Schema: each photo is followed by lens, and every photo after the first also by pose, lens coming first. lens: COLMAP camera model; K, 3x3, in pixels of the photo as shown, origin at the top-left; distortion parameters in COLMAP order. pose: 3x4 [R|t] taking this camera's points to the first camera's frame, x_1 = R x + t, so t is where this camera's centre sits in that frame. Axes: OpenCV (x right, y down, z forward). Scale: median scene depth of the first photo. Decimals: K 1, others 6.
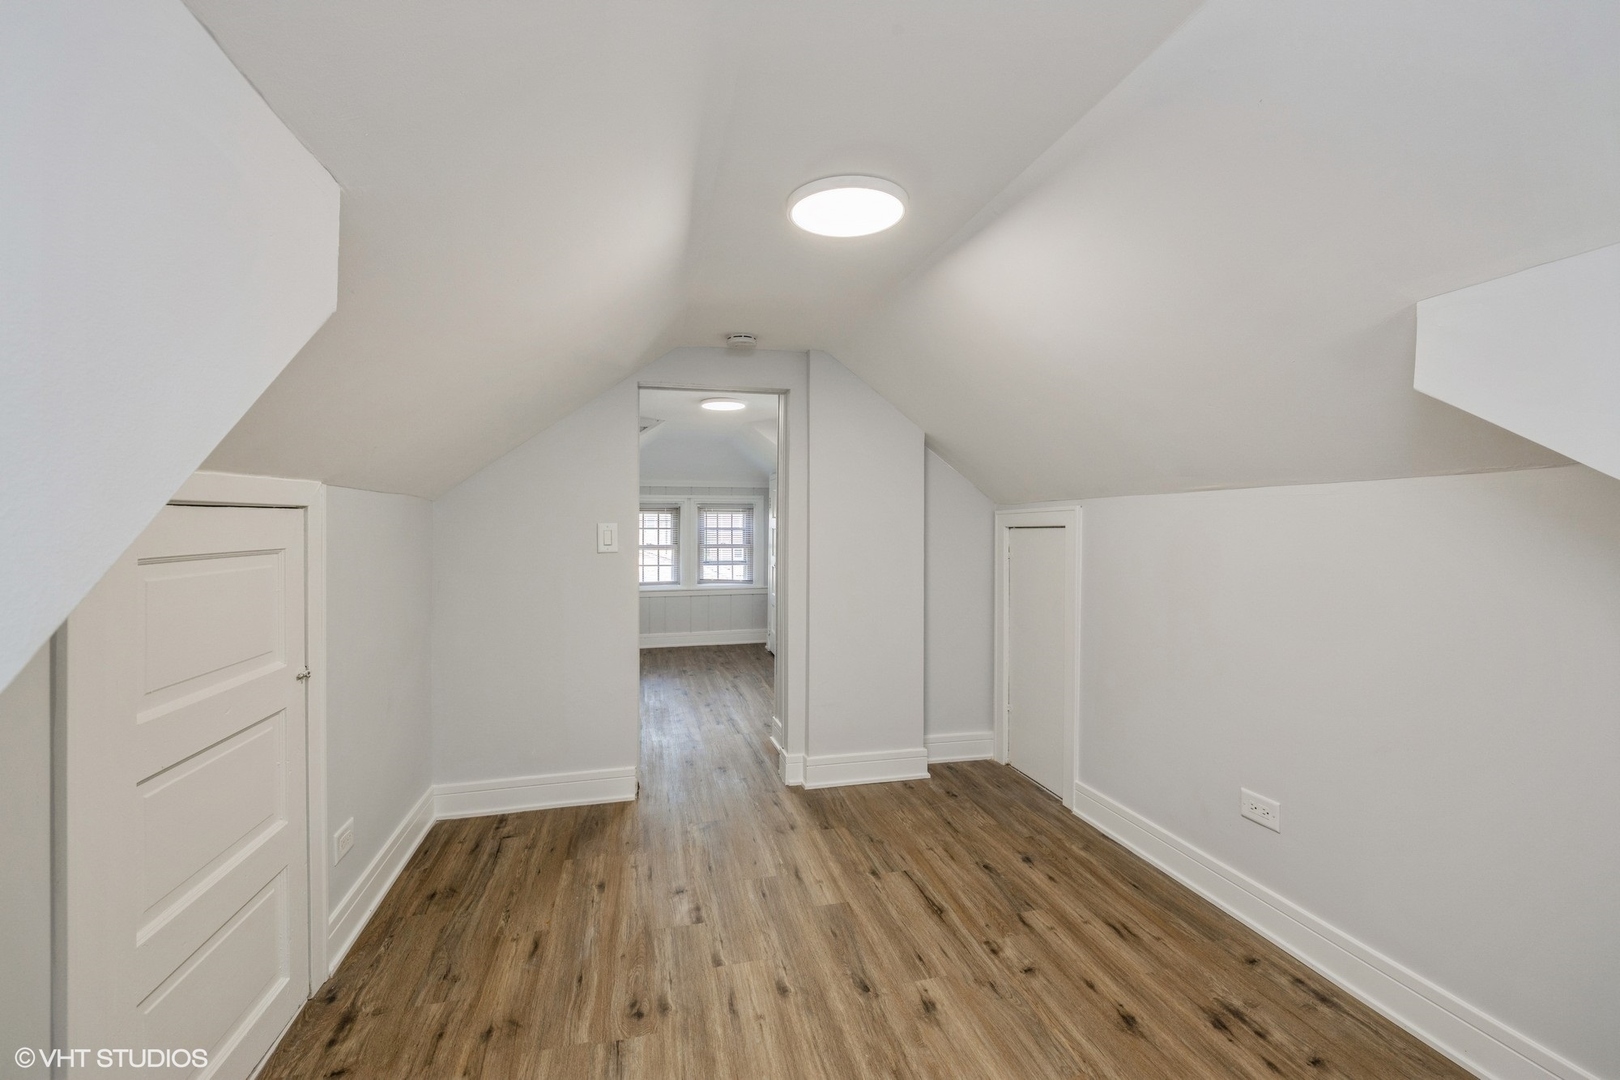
lens RADIAL K [[688.2, 0, 810.3], [0, 688.2, 534.3], [0, 0, 1]] dist [0.001518, -0.000011]
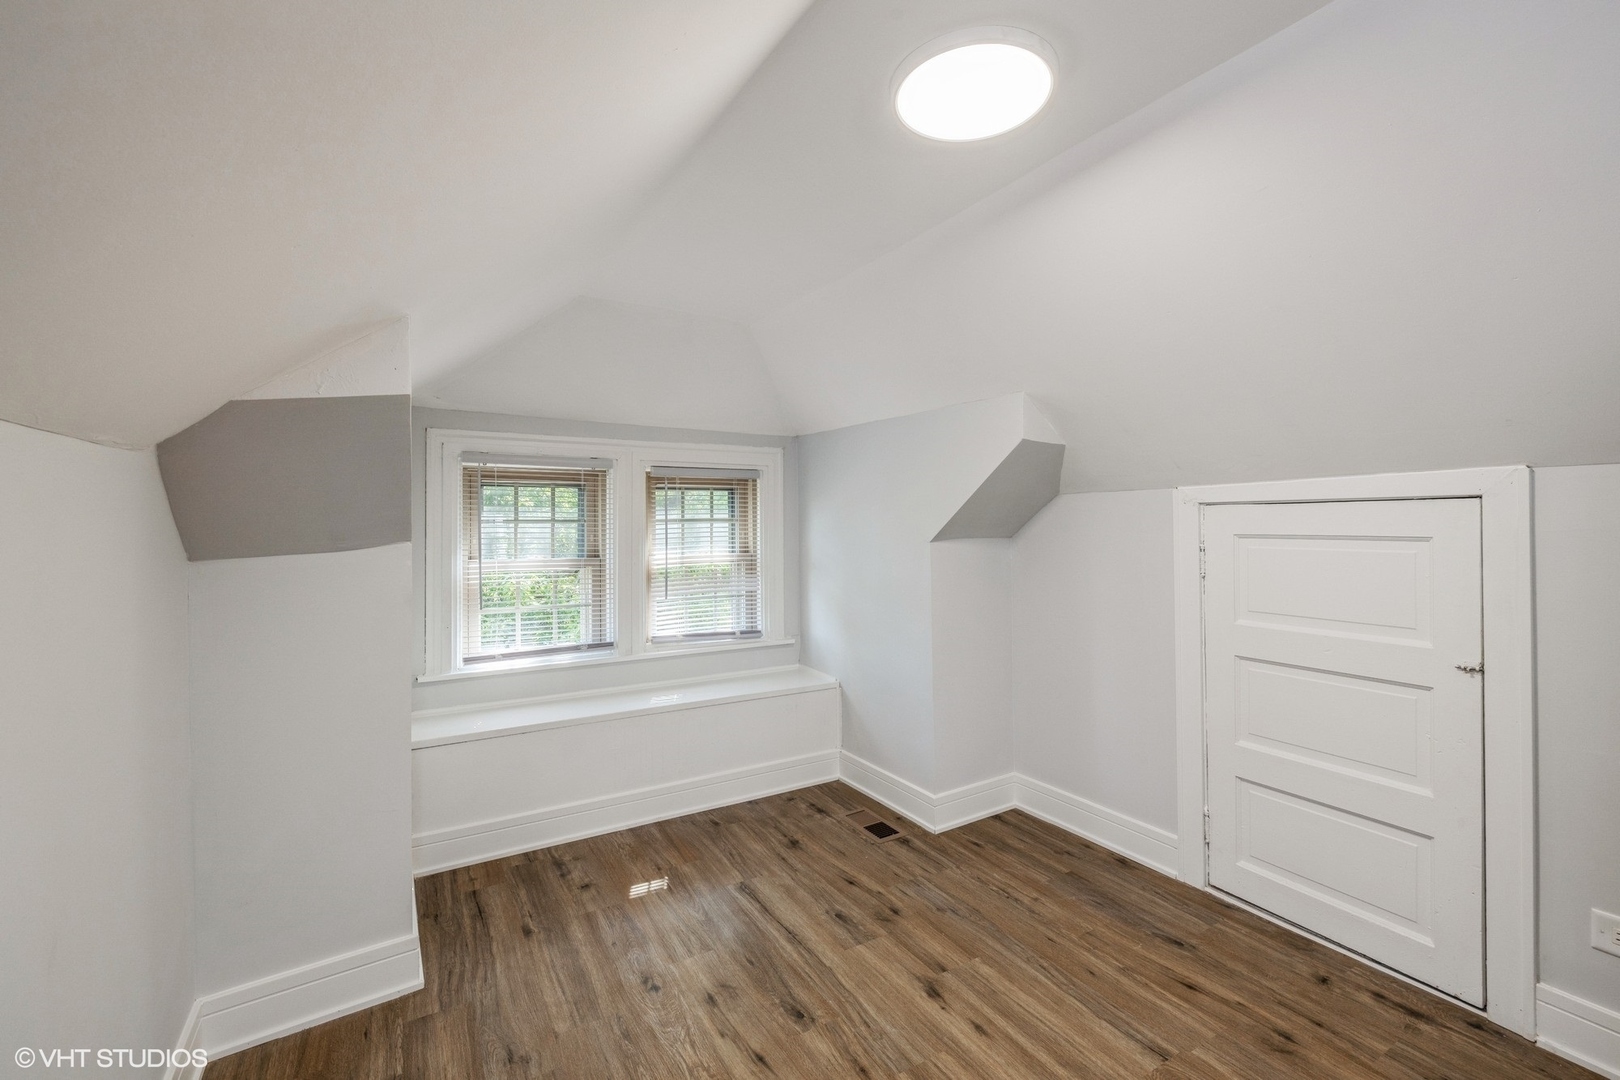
lens RADIAL K [[688.2, 0, 813.6], [0, 688.2, 527.3], [0, 0, 1]] dist [0.001518, -0.000011]
pose [[-0.955892, 0.000355, -0.293719, 0.451744], [-0.006186, 0.999753, 0.021342, -0.010493], [0.293654, 0.022218, -0.955653, 1.704466]]
